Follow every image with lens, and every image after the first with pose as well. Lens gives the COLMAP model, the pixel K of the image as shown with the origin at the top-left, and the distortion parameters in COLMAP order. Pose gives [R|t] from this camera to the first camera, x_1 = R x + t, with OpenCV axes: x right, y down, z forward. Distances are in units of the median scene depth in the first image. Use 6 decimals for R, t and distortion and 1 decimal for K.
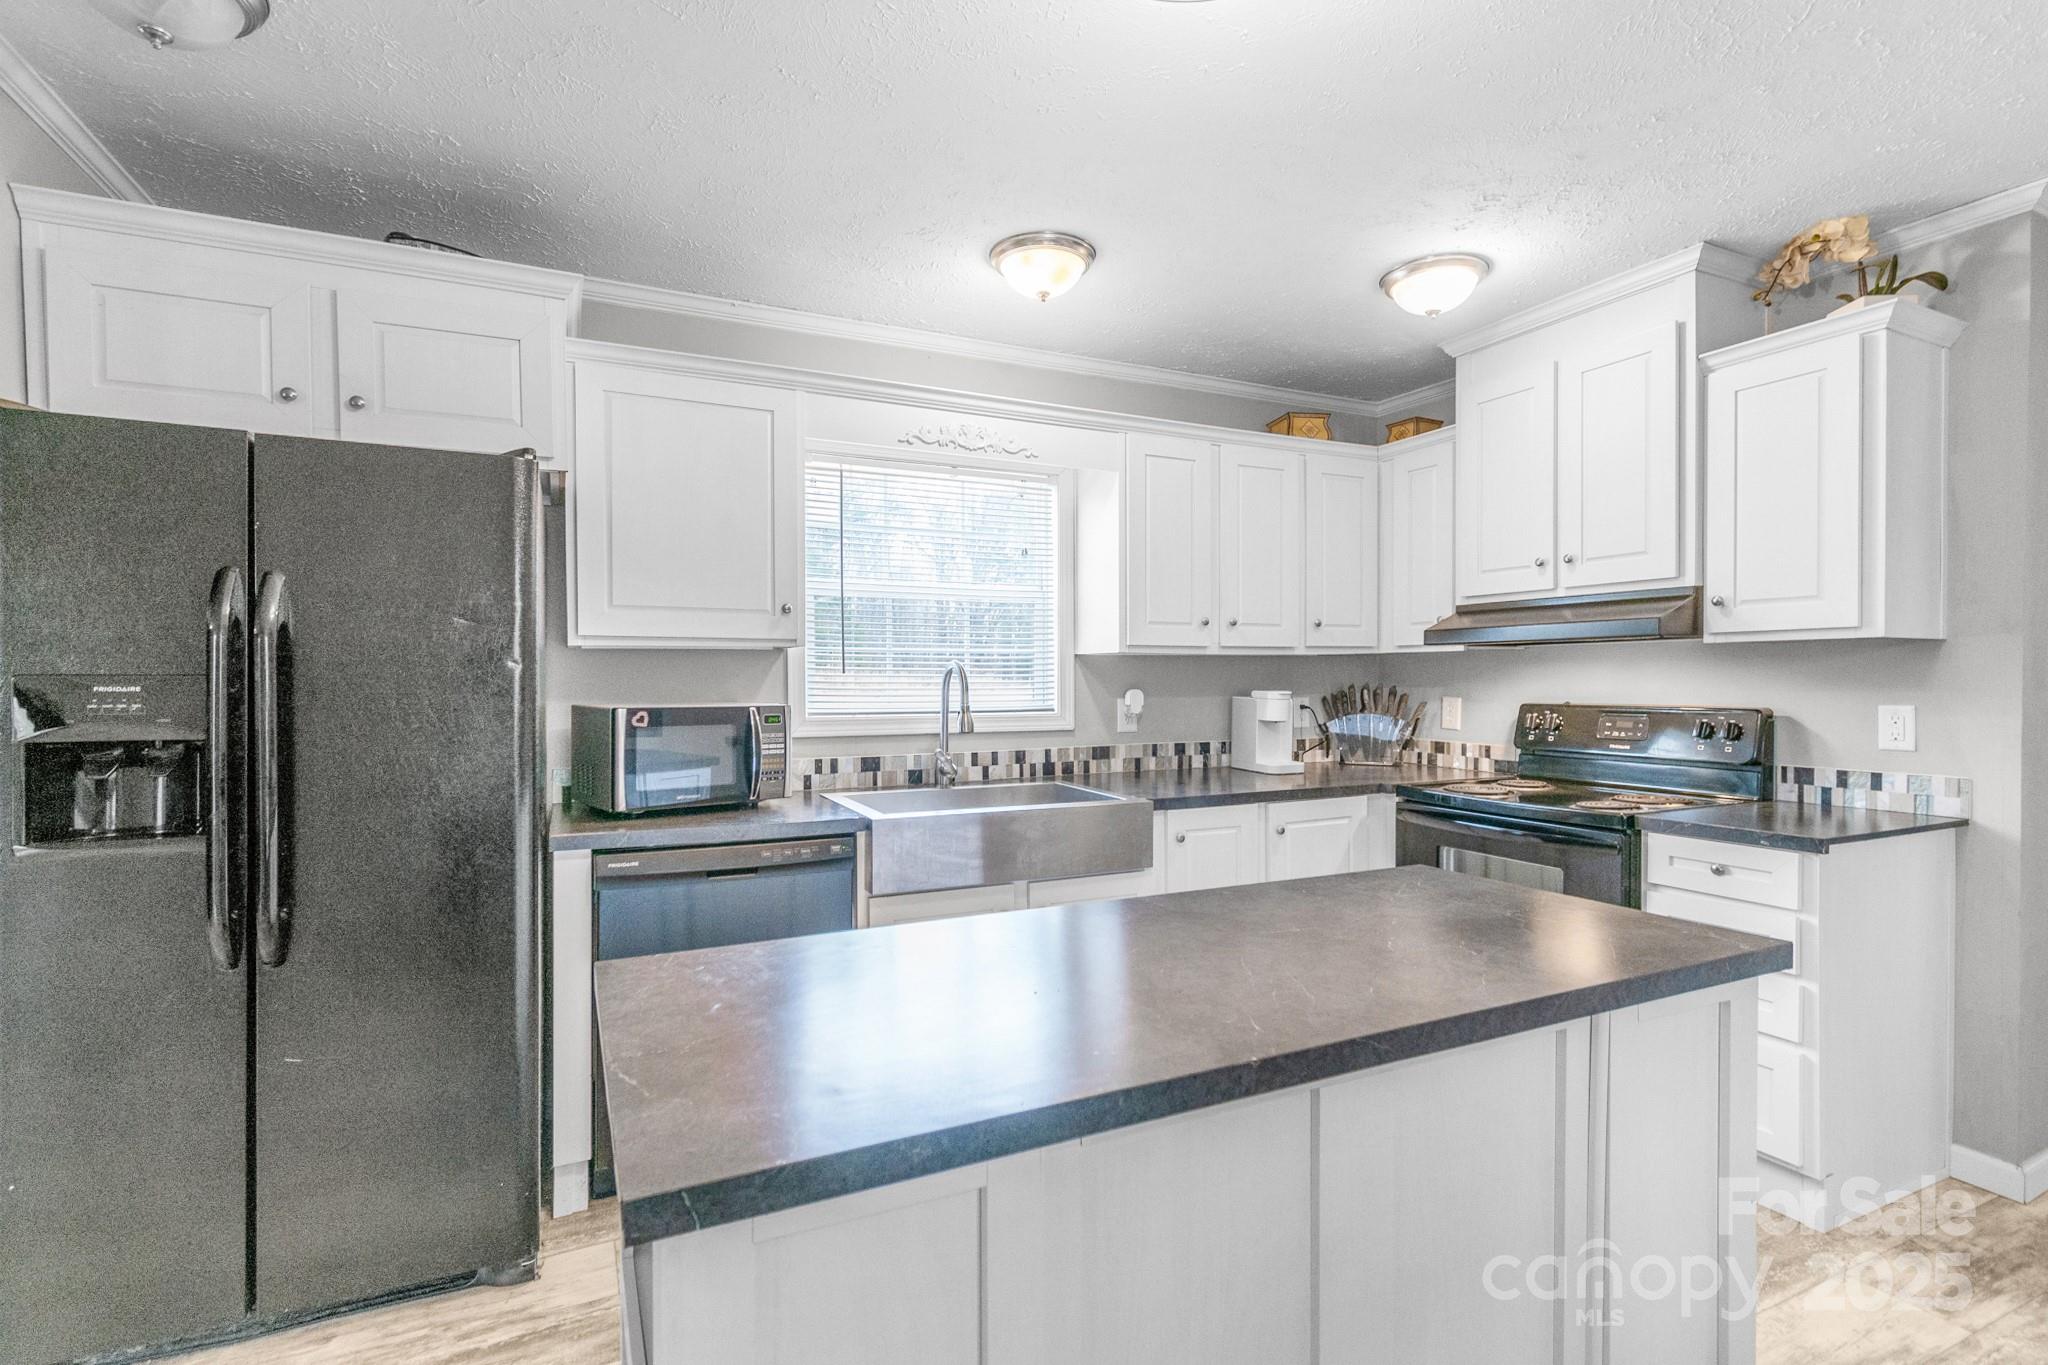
lens RADIAL K [[957.7, 0, 987.9], [0, 957.7, 689.0], [0, 0, 1]] dist [0.004234, -0.001058]
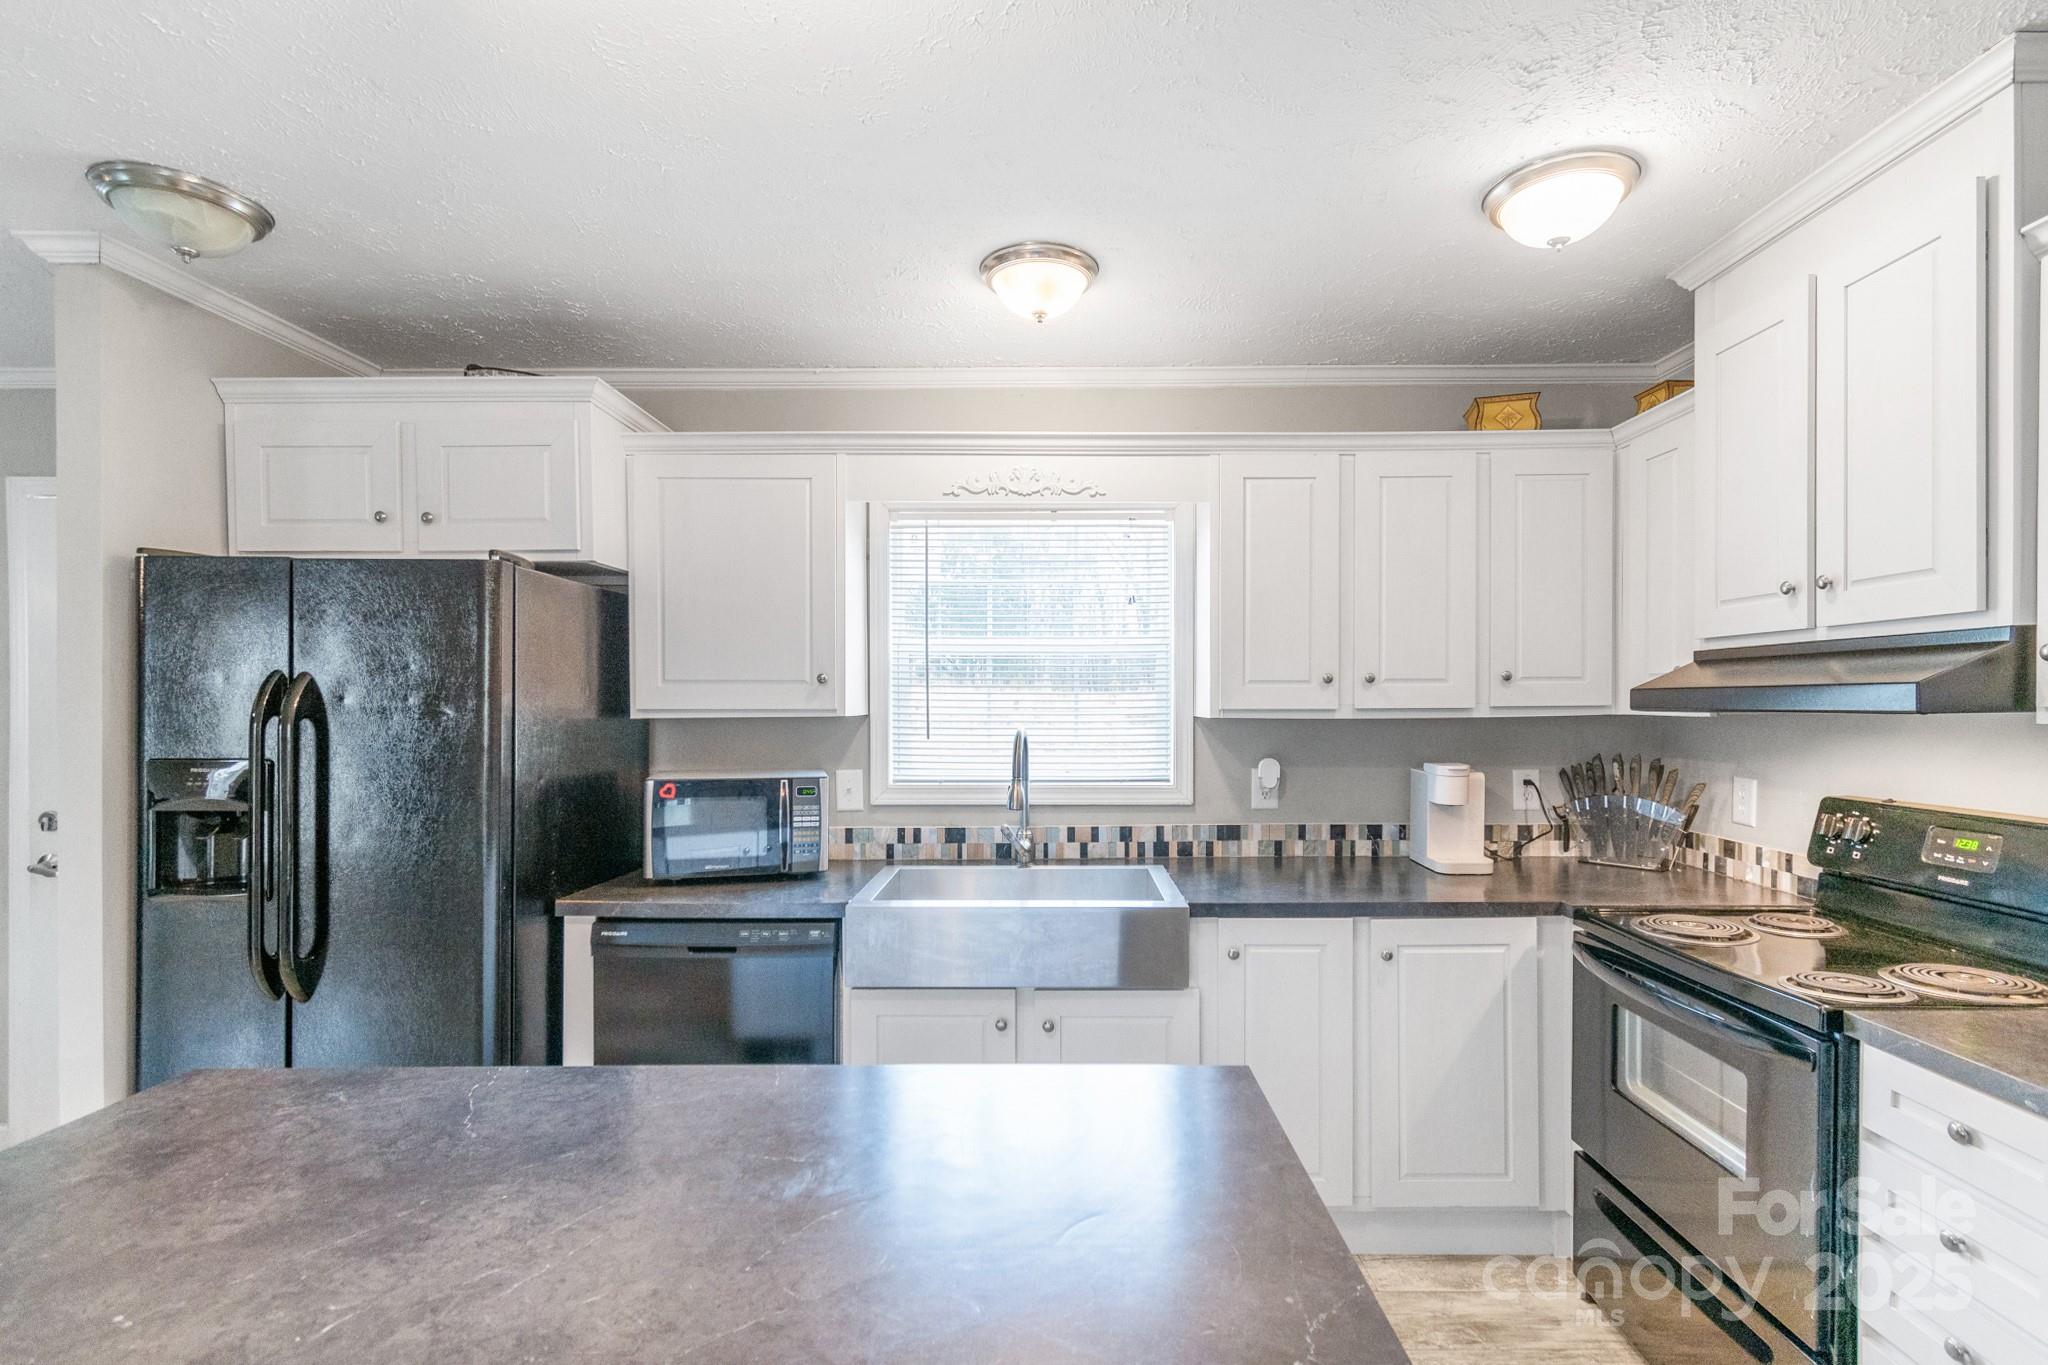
lens RADIAL K [[957.7, 0, 1054.3], [0, 957.7, 711.7], [0, 0, 1]] dist [0.004234, -0.001058]
pose [[0.906352, 0.001856, -0.422519, 0.380093], [-0.001814, 0.999998, 0.000500, -0.045840], [0.422519, 0.000313, 0.906354, 0.190234]]
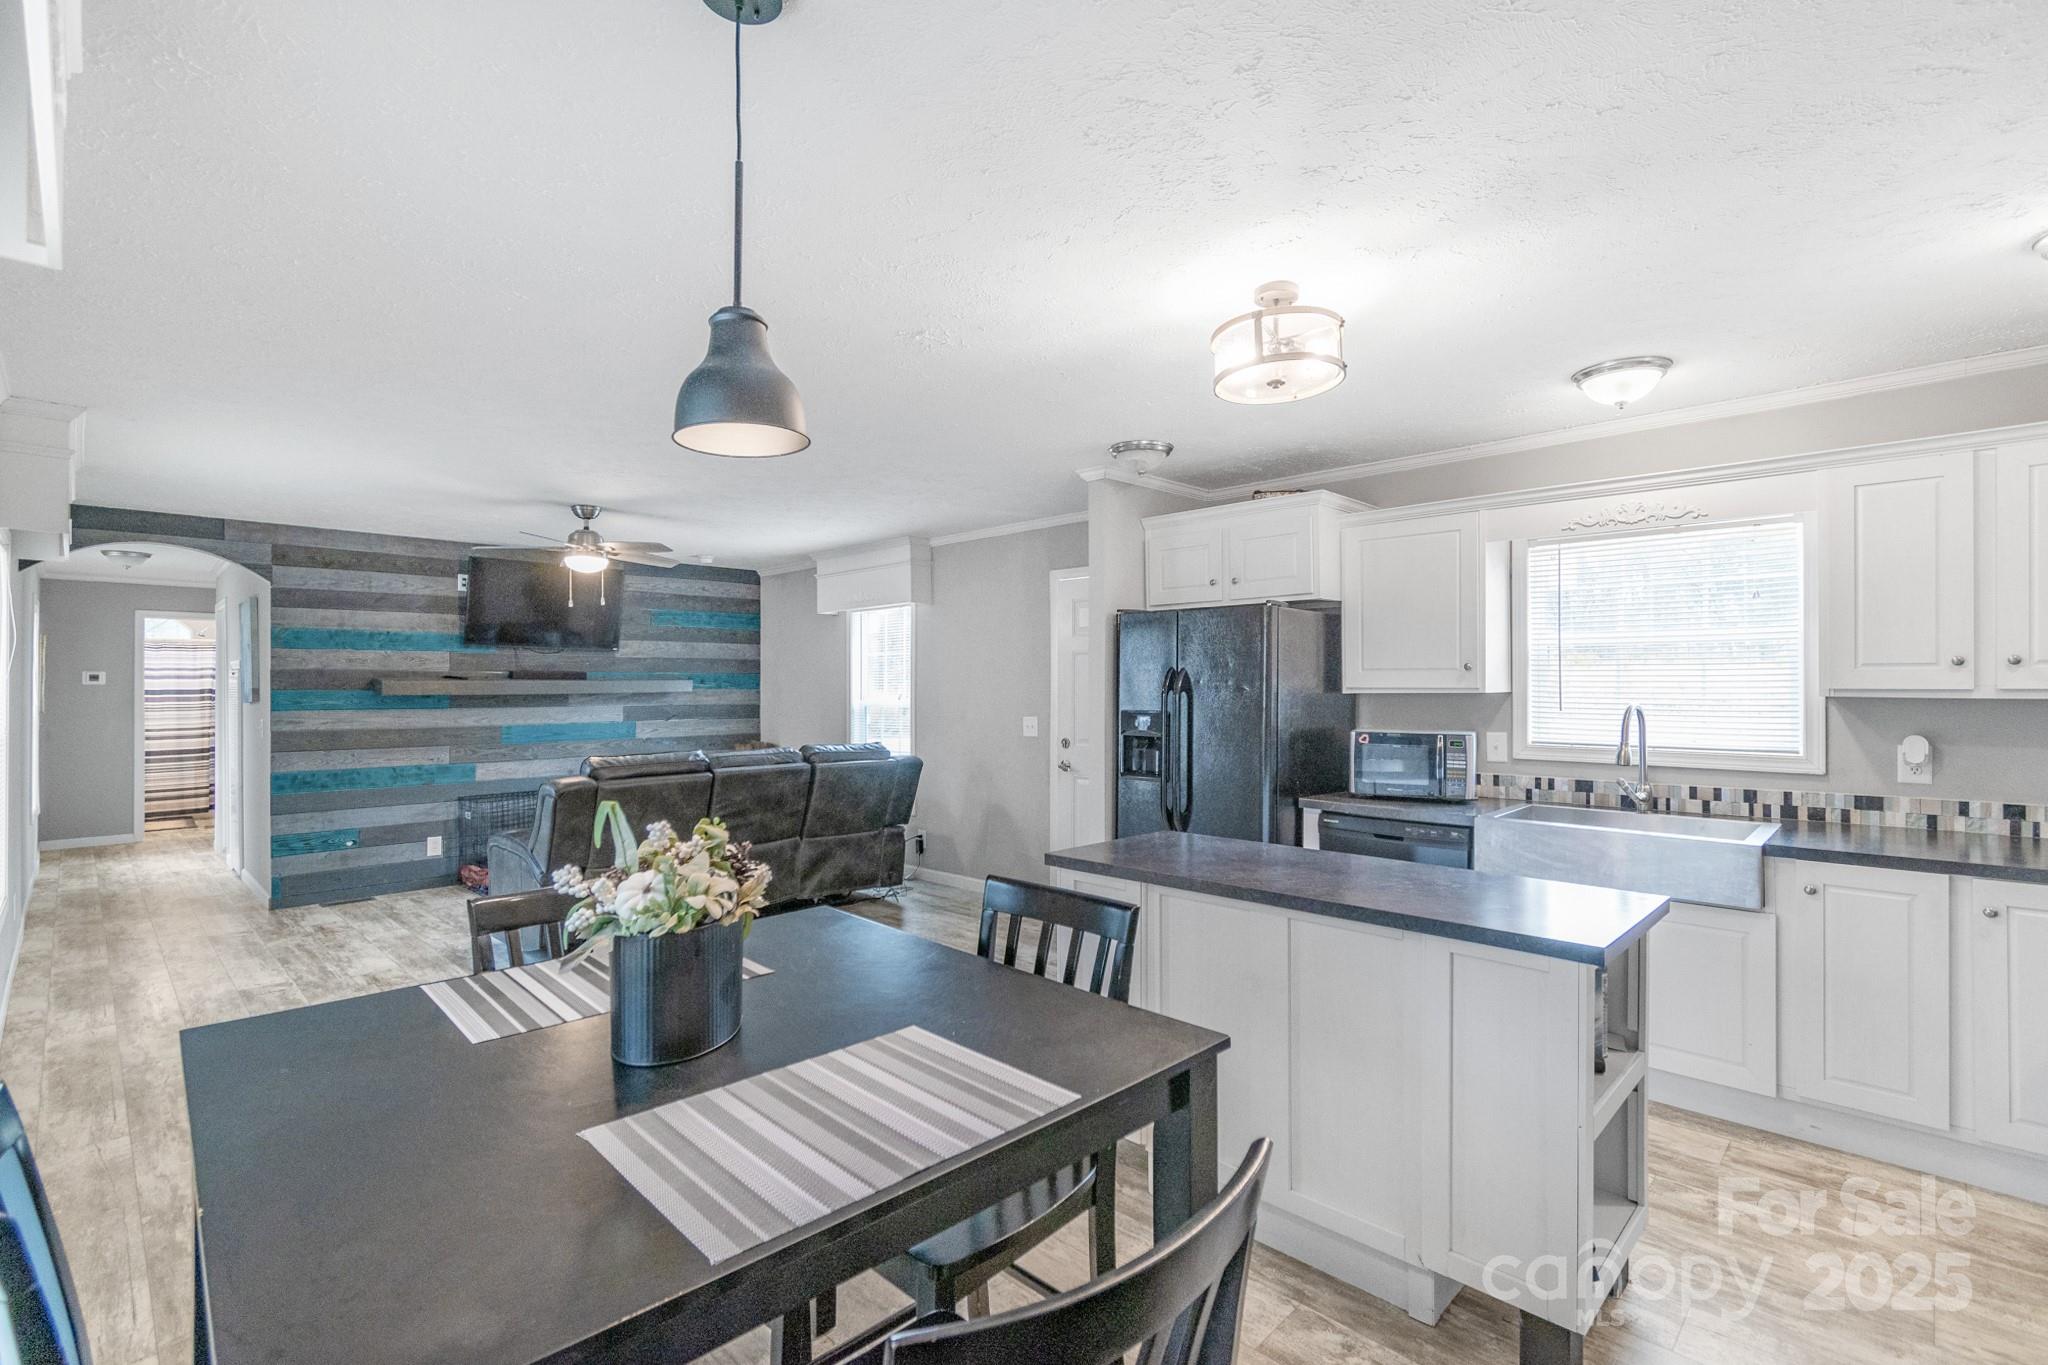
lens RADIAL K [[957.7, 0, 1038.3], [0, 957.7, 679.3], [0, 0, 1]] dist [0.004234, -0.001058]
pose [[0.374232, -0.005931, -0.927316, 0.766656], [-0.007081, 0.999932, -0.009253, -0.042811], [0.927308, 0.010029, 0.374164, -0.098073]]
